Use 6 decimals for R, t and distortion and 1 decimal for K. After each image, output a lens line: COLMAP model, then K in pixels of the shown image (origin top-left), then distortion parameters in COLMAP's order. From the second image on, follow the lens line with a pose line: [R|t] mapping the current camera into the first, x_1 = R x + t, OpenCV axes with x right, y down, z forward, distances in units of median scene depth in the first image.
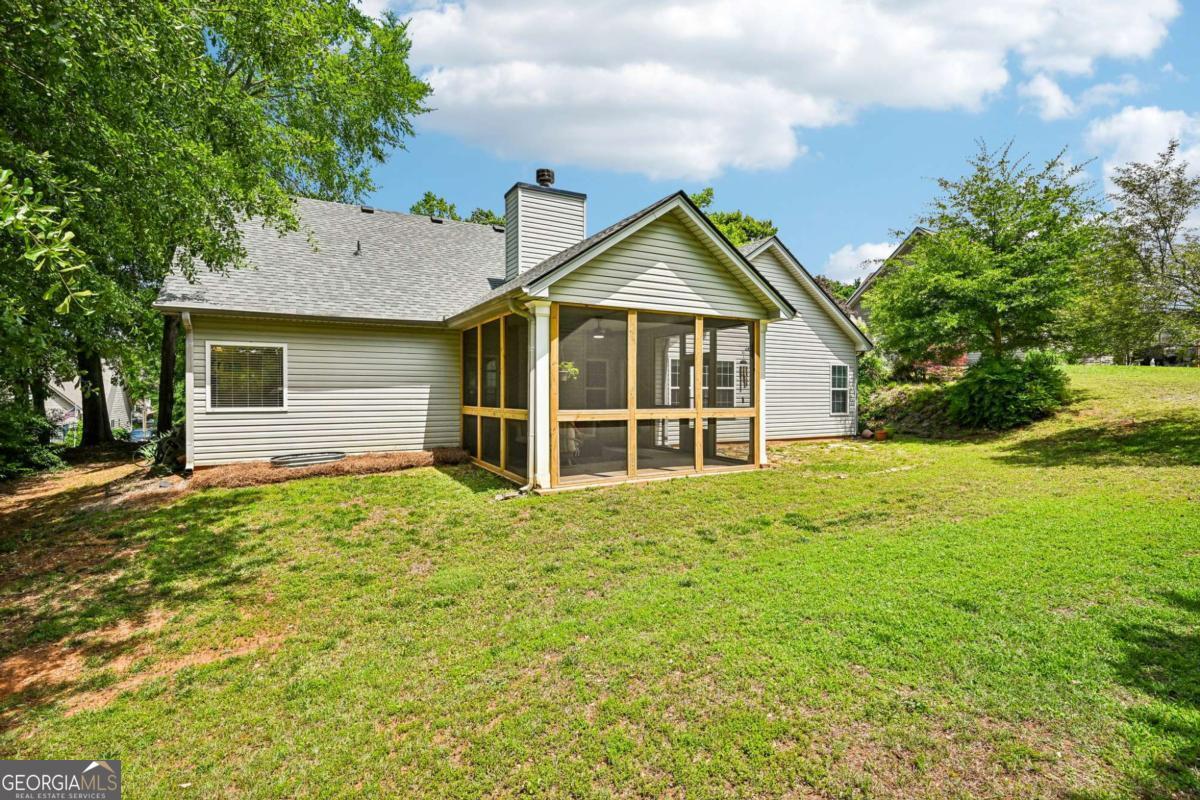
lens RADIAL K [[583.4, 0, 599.5], [0, 583.4, 400.3], [0, 0, 1]] dist [-0.000820, -0.000051]
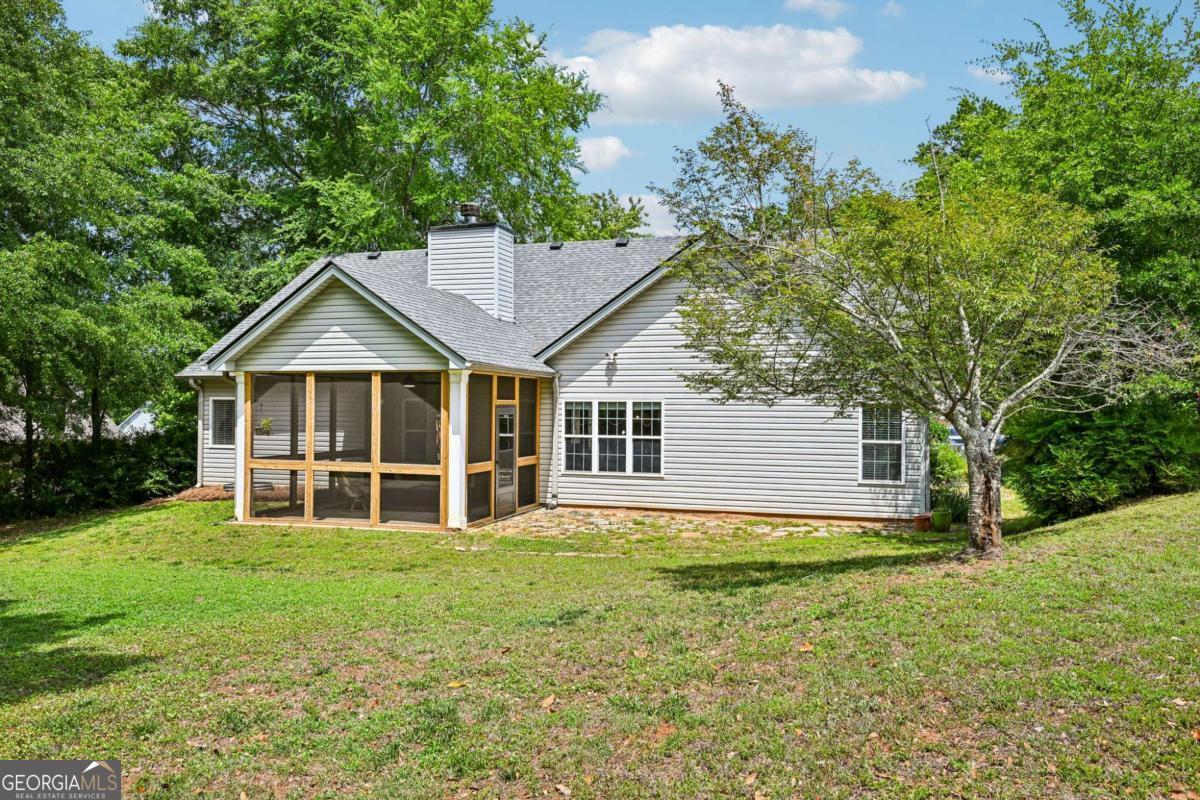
lens RADIAL K [[896.0, 0, 601.0], [0, 896.0, 401.0], [0, 0, 1]] dist [-0.006087, -0.001769]
pose [[0.669105, 0.003099, -0.743161, 1.519464], [-0.009731, 0.999942, -0.004592, -0.090118], [0.743104, 0.010304, 0.669097, 0.257944]]
